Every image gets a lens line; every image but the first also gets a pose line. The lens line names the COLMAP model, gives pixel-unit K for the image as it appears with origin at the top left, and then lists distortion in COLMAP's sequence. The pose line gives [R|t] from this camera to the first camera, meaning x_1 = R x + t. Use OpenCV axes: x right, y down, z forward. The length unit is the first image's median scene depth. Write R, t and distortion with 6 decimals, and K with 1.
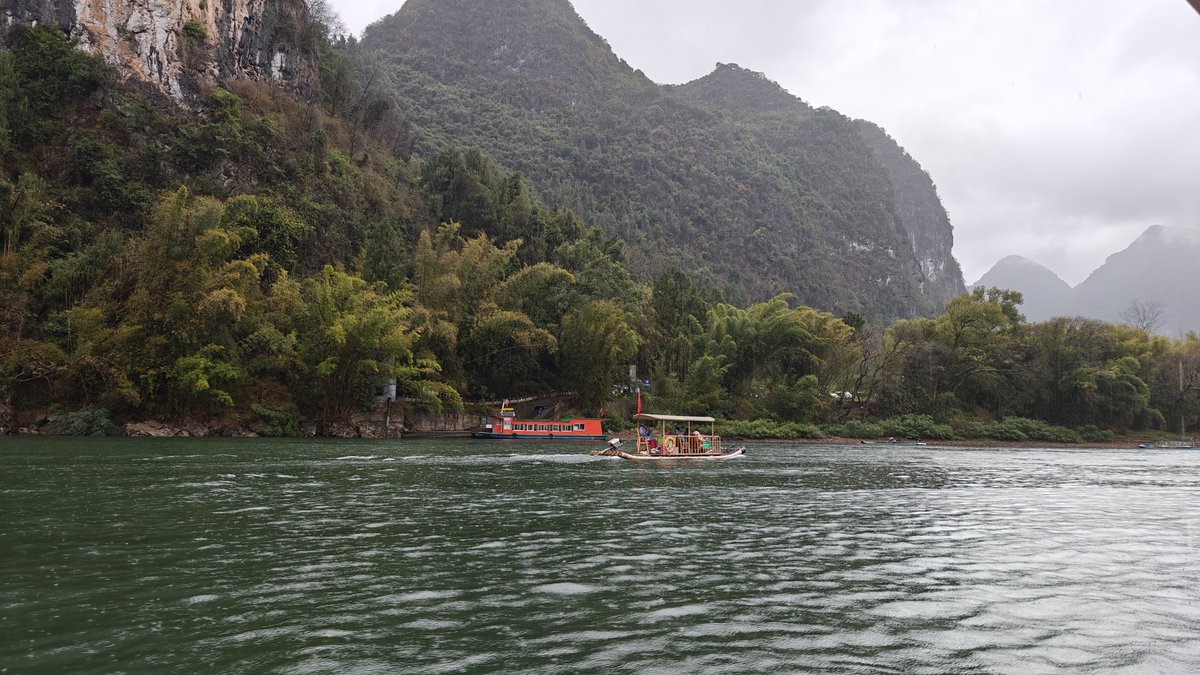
lens RADIAL K [[819.4, 0, 613.7], [0, 819.4, 343.2], [0, 0, 1]] dist [0.040747, -0.052390]
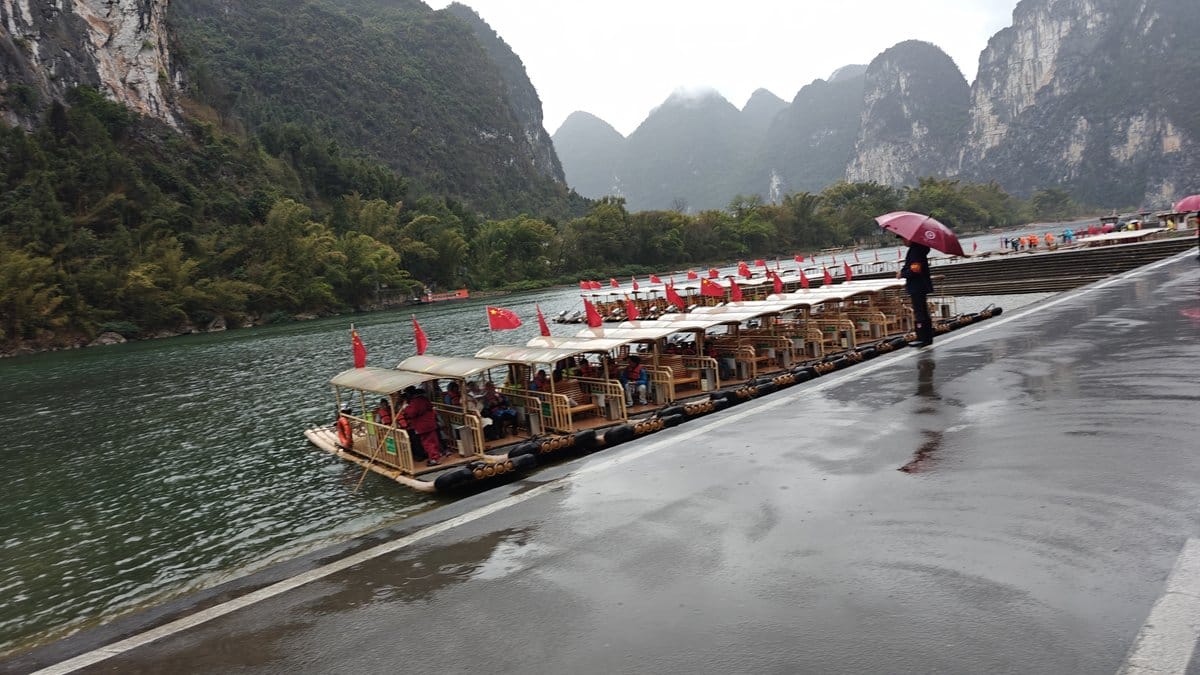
lens RADIAL K [[811.4, 0, 617.3], [0, 811.4, 368.1], [0, 0, 1]] dist [0.004977, -0.027624]
pose [[0.877899, -0.165636, 0.449287, -0.176217], [0.069774, 0.972504, 0.222190, -0.039712], [-0.473736, -0.163712, 0.865317, -0.279010]]
